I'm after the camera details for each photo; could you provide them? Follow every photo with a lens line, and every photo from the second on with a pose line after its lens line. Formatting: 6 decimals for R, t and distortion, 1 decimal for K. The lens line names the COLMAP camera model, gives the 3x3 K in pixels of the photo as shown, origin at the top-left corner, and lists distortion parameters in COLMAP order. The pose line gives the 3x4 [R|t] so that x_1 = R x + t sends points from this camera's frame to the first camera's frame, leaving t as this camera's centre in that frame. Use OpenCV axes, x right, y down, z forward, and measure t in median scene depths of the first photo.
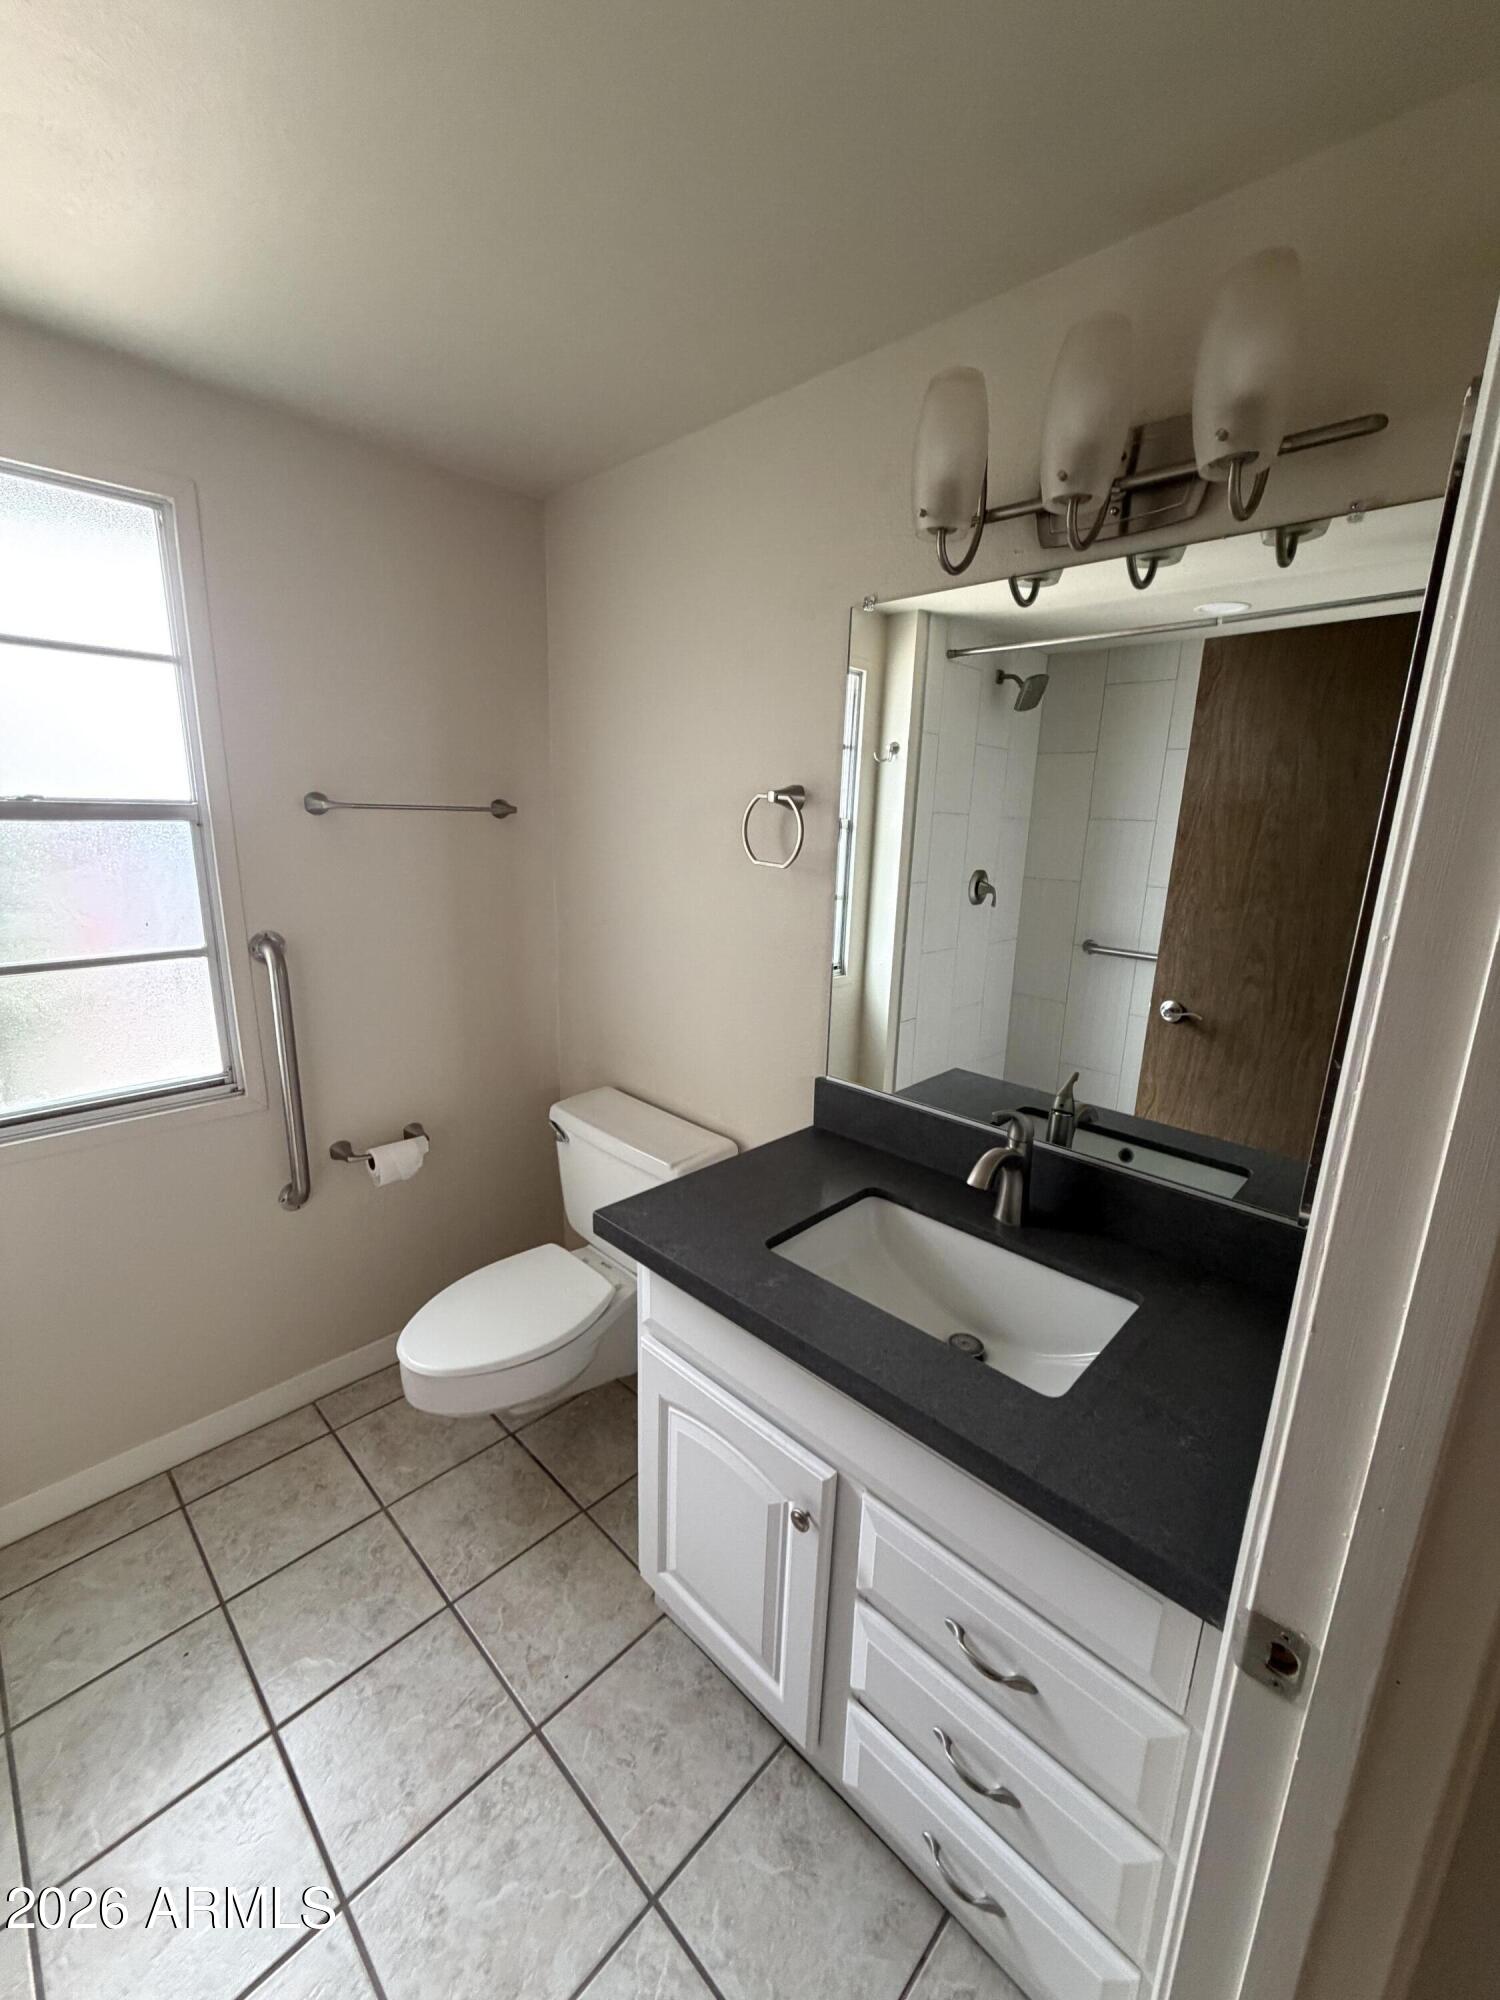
lens RADIAL K [[795.6, 0, 751.4], [0, 795.6, 1002.4], [0, 0, 1]] dist [-0.001204, 0.000718]
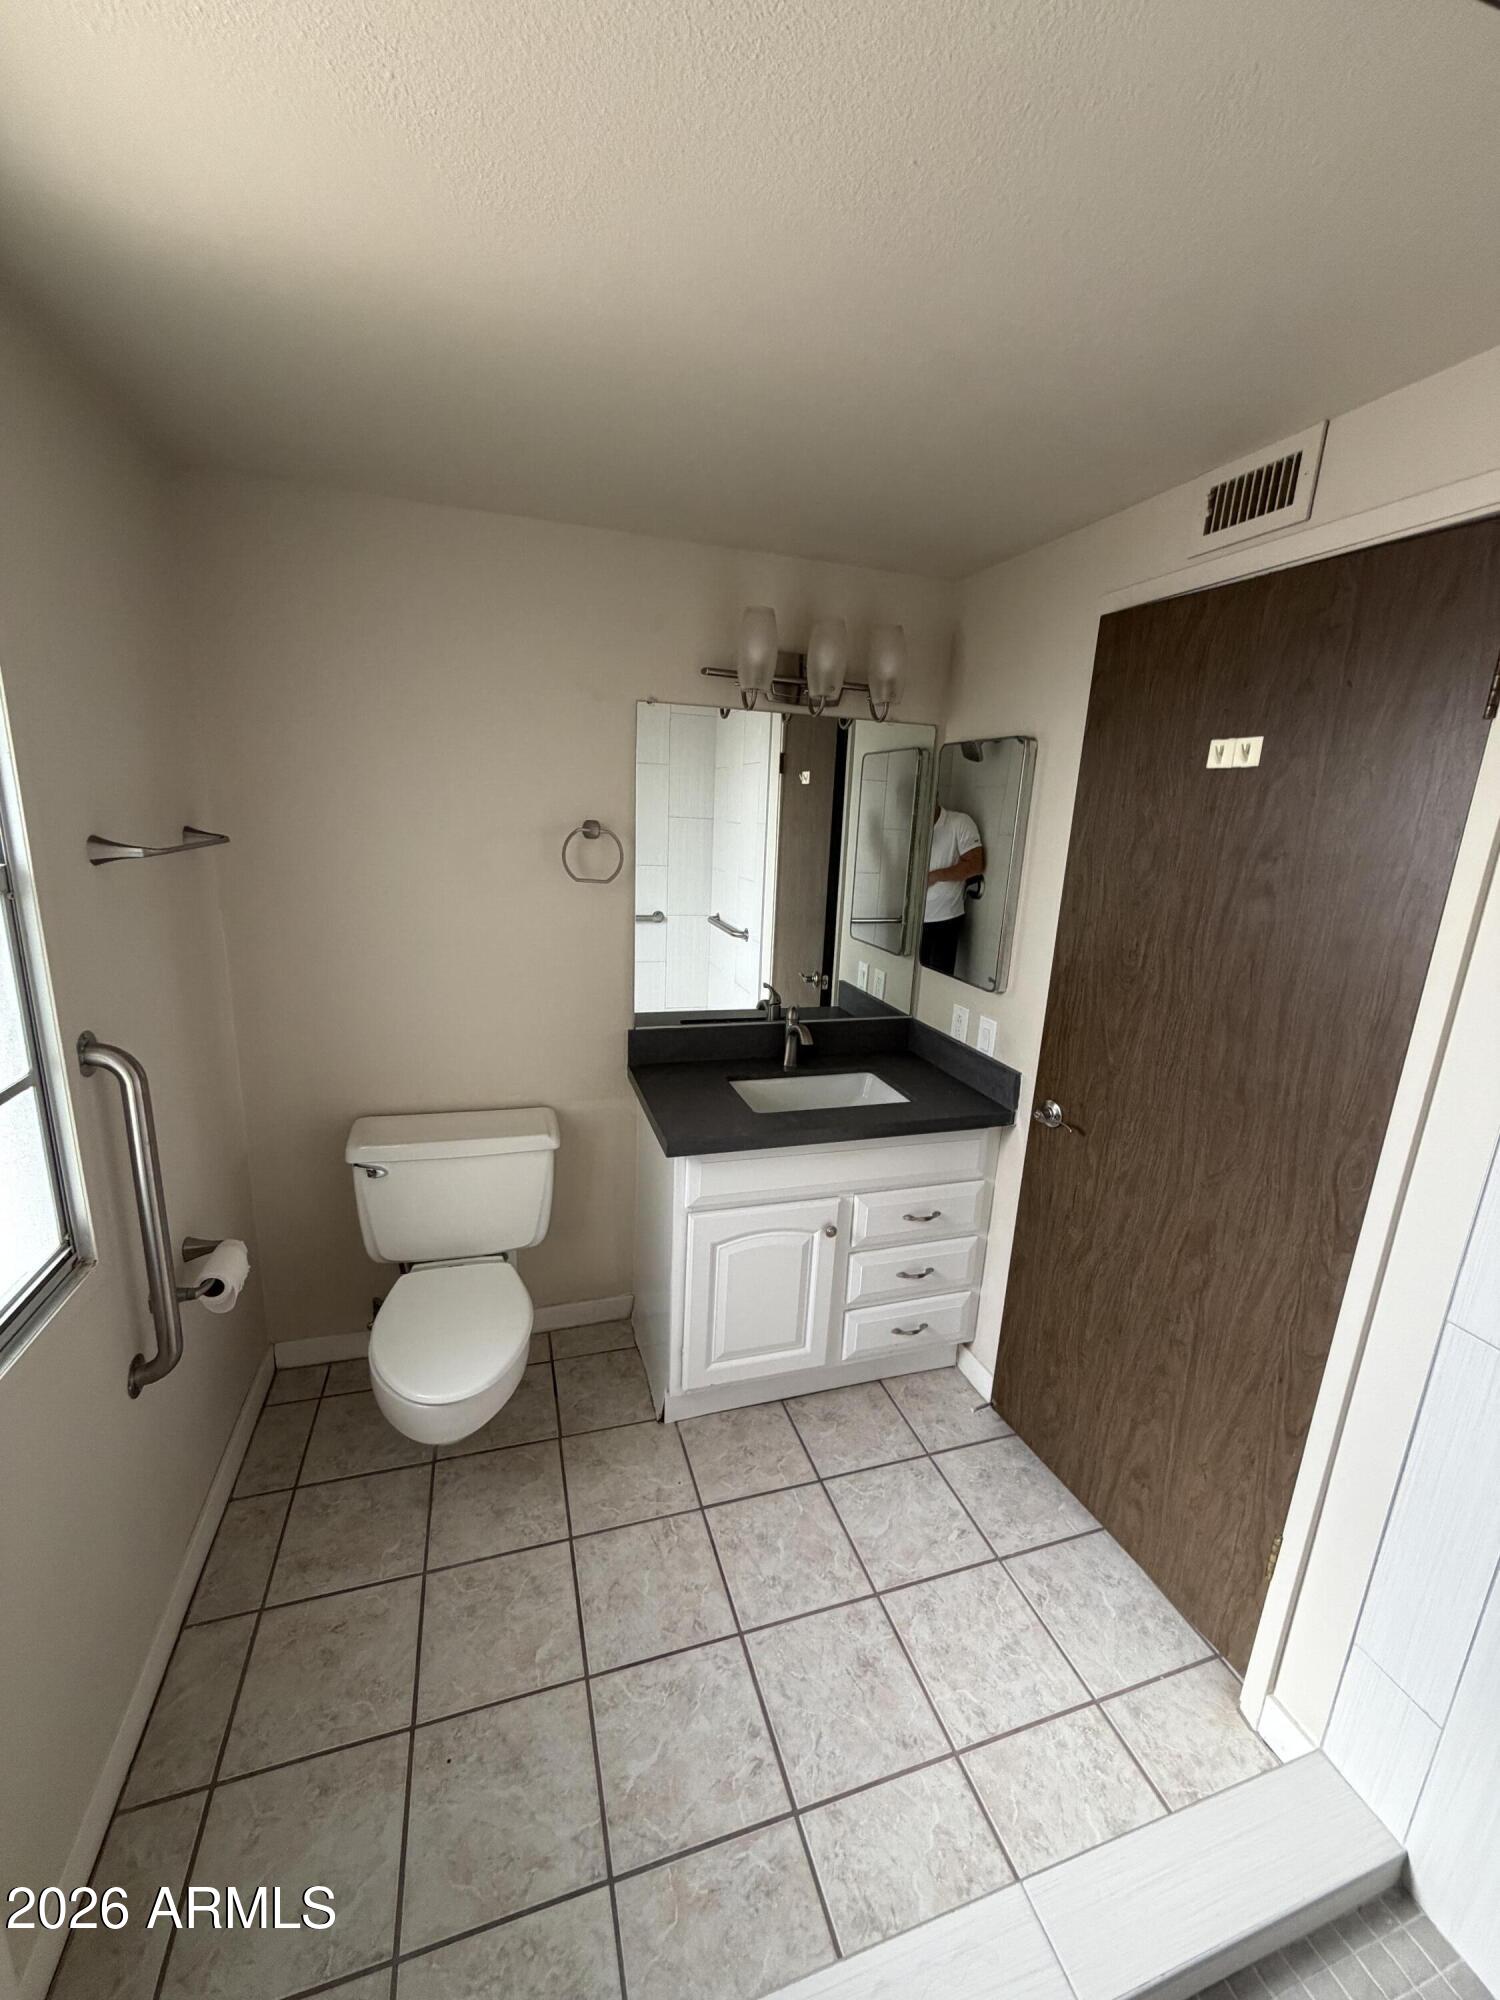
lens RADIAL K [[795.6, 0, 754.0], [0, 795.6, 996.8], [0, 0, 1]] dist [-0.001204, 0.000718]
pose [[0.473018, -0.215969, 0.854173, -1.268116], [0.168937, 0.973735, 0.152646, -0.175417], [-0.864705, 0.072097, 0.497079, 0.153812]]
